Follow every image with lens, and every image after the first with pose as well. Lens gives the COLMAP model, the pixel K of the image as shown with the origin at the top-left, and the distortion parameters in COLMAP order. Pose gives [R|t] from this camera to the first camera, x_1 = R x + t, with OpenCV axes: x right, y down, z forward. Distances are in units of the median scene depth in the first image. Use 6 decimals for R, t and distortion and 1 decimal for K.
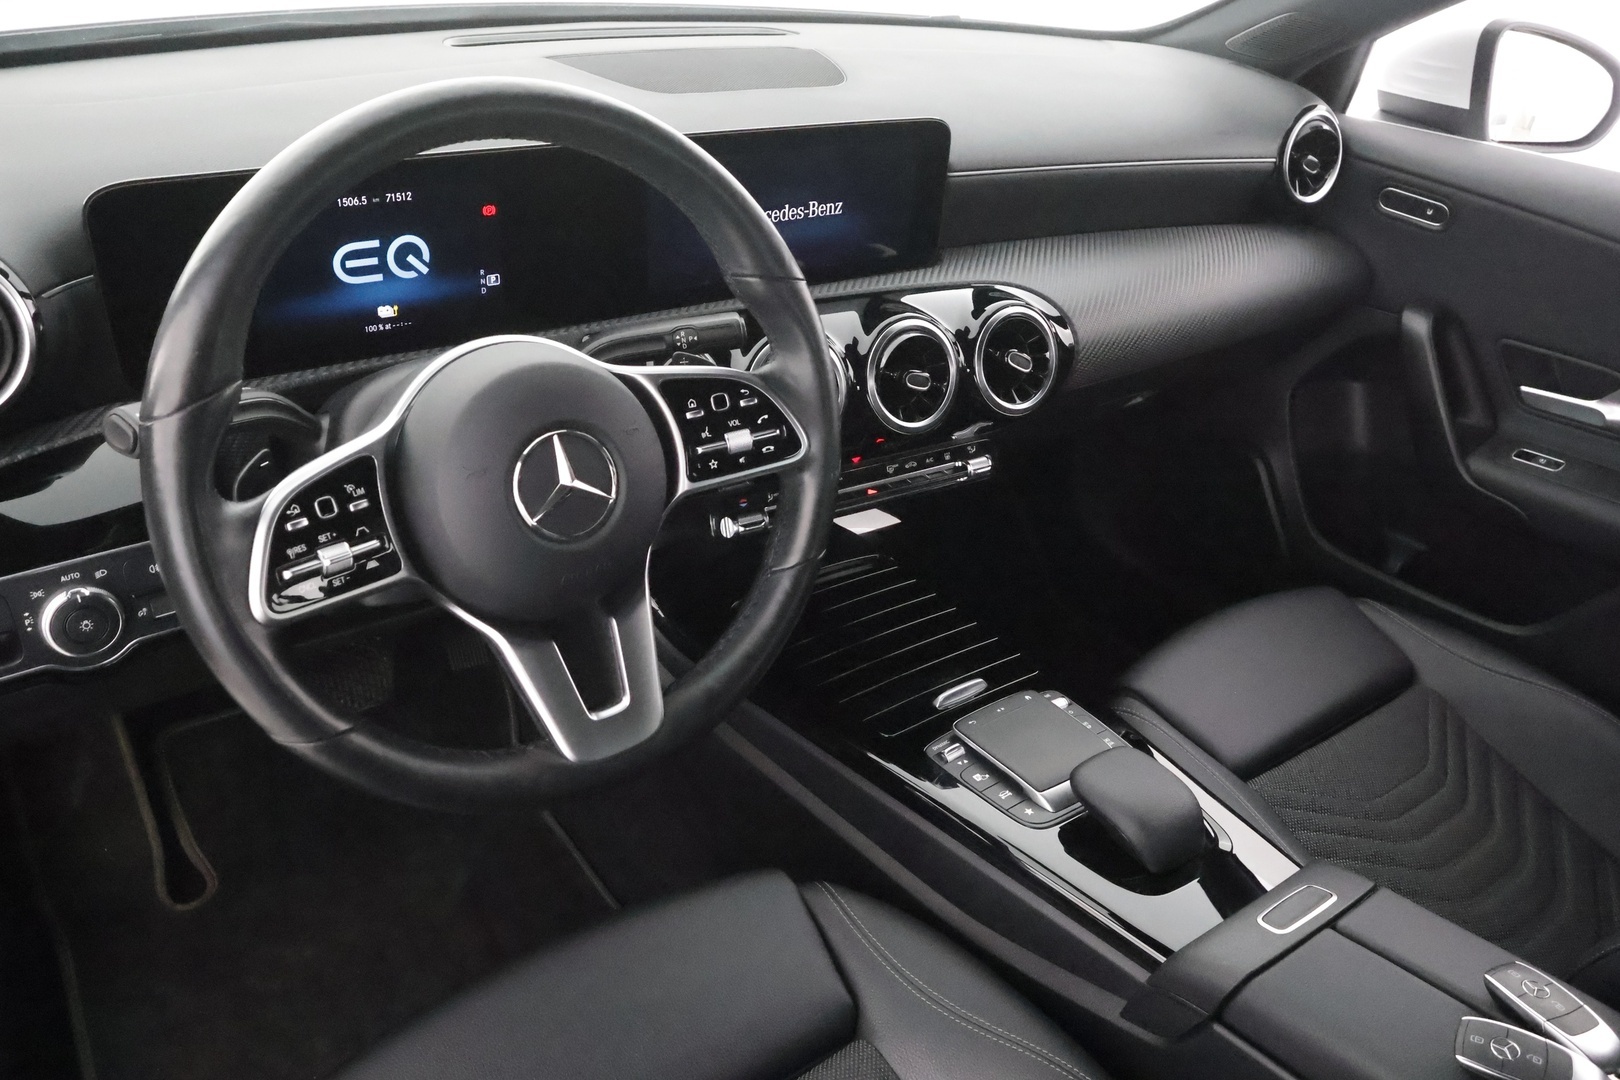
lens RADIAL K [[1288.5, 0, 810.0], [0, 1288.5, 540.0], [0, 0, 1]] dist [0.001724, 0.003277]
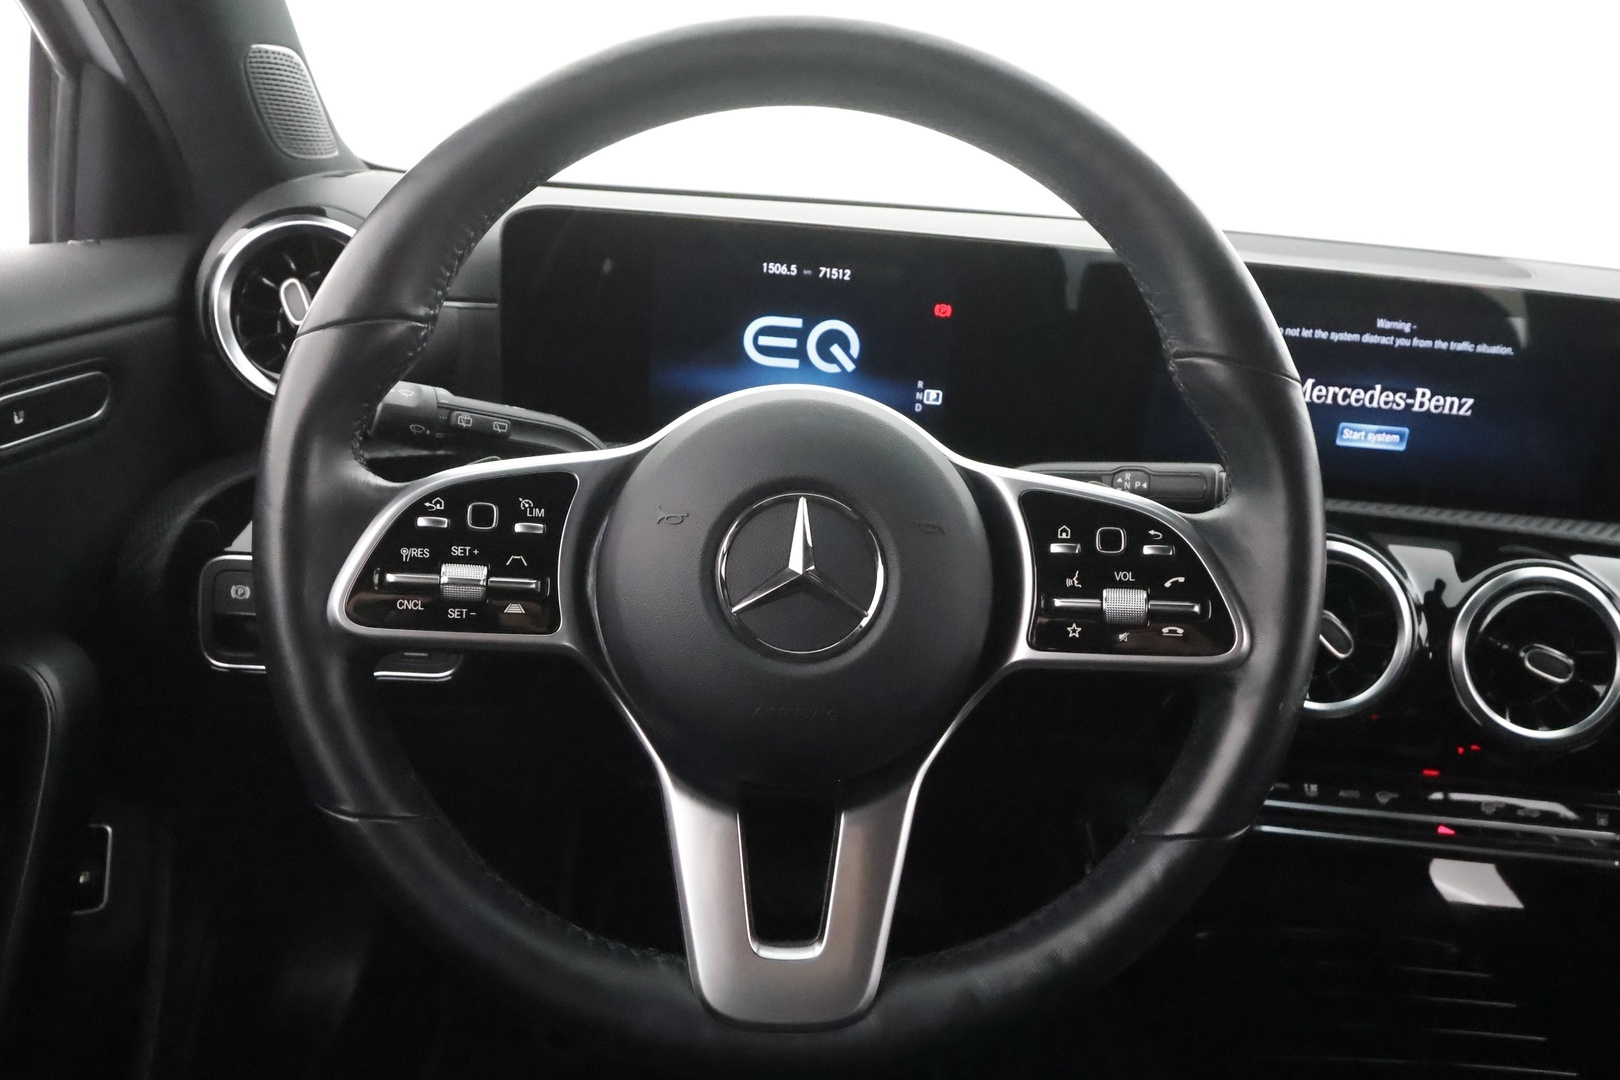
lens RADIAL K [[1153.4, 0, 810.0], [0, 1153.4, 540.0], [0, 0, 1]] dist [-0.001931, -0.003591]
pose [[0.810944, 0.160216, -0.562762, 0.119655], [-0.308332, 0.934423, -0.178282, 0.036825], [0.497294, 0.318094, 0.807164, 0.426715]]
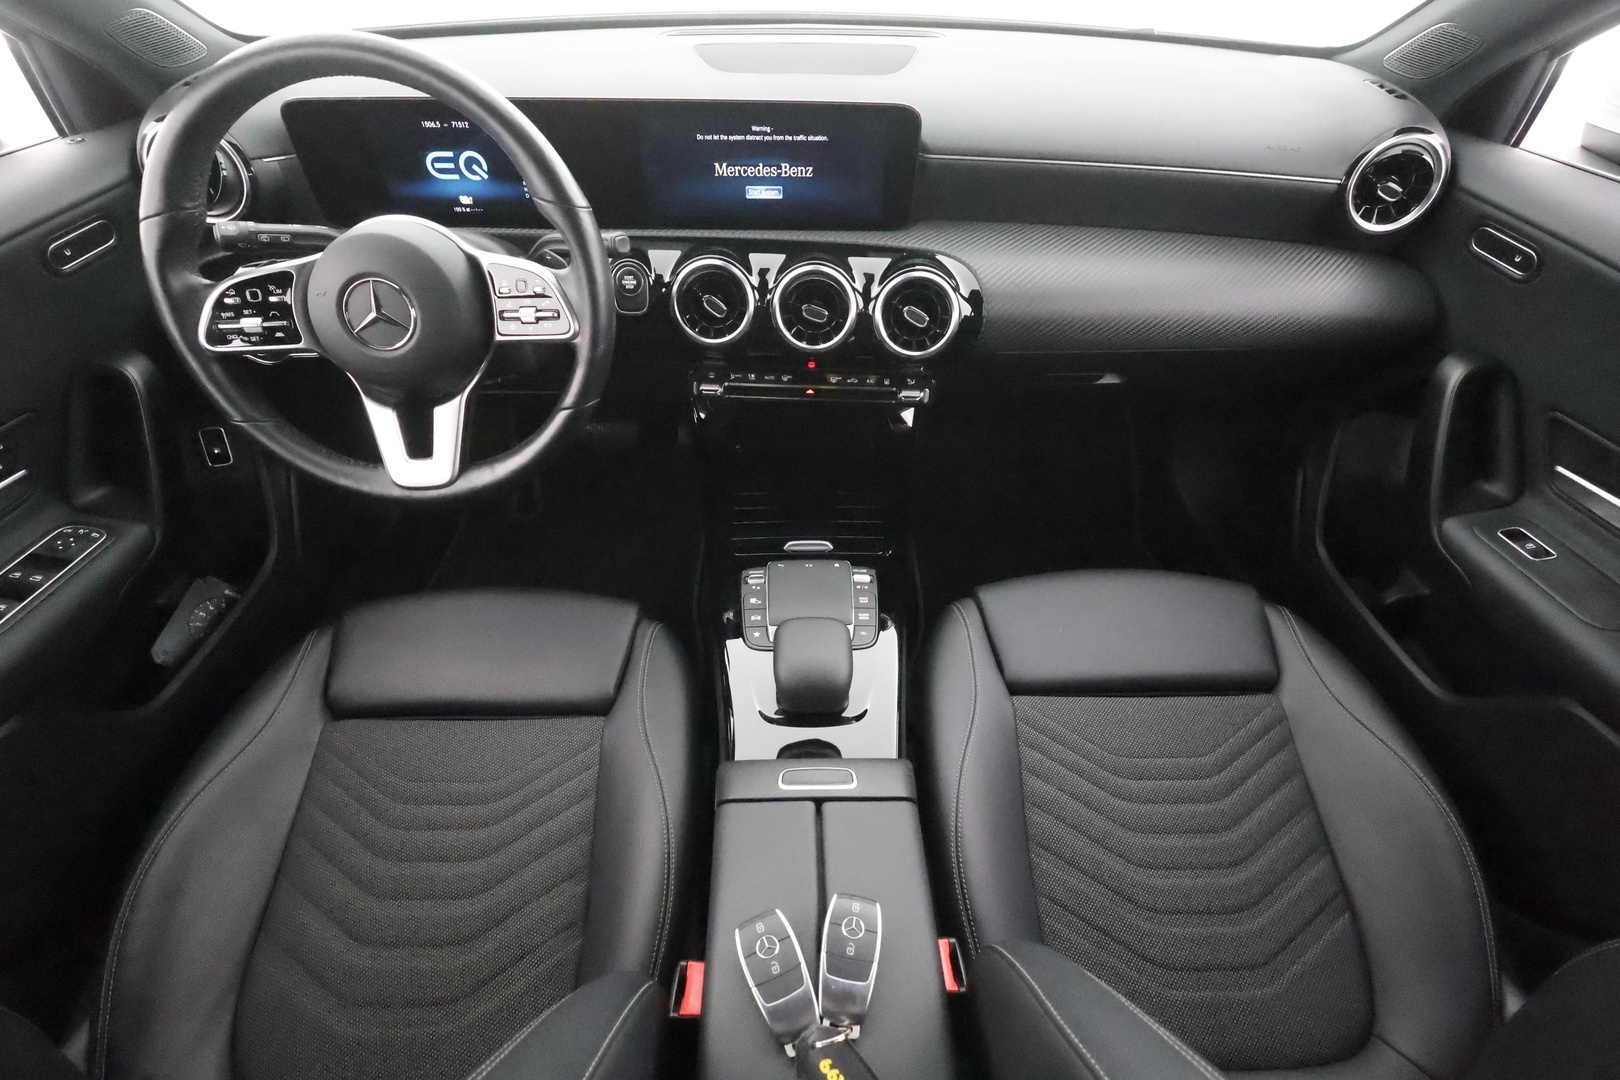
lens RADIAL K [[757.6, 0, 810.0], [0, 757.6, 540.0], [0, 0, 1]] dist [0.001442, 0.000345]
pose [[0.805549, 0.339320, -0.485749, 0.656855], [-0.244796, 0.937141, 0.248678, -0.119370], [0.539597, -0.081413, 0.837978, 0.390156]]
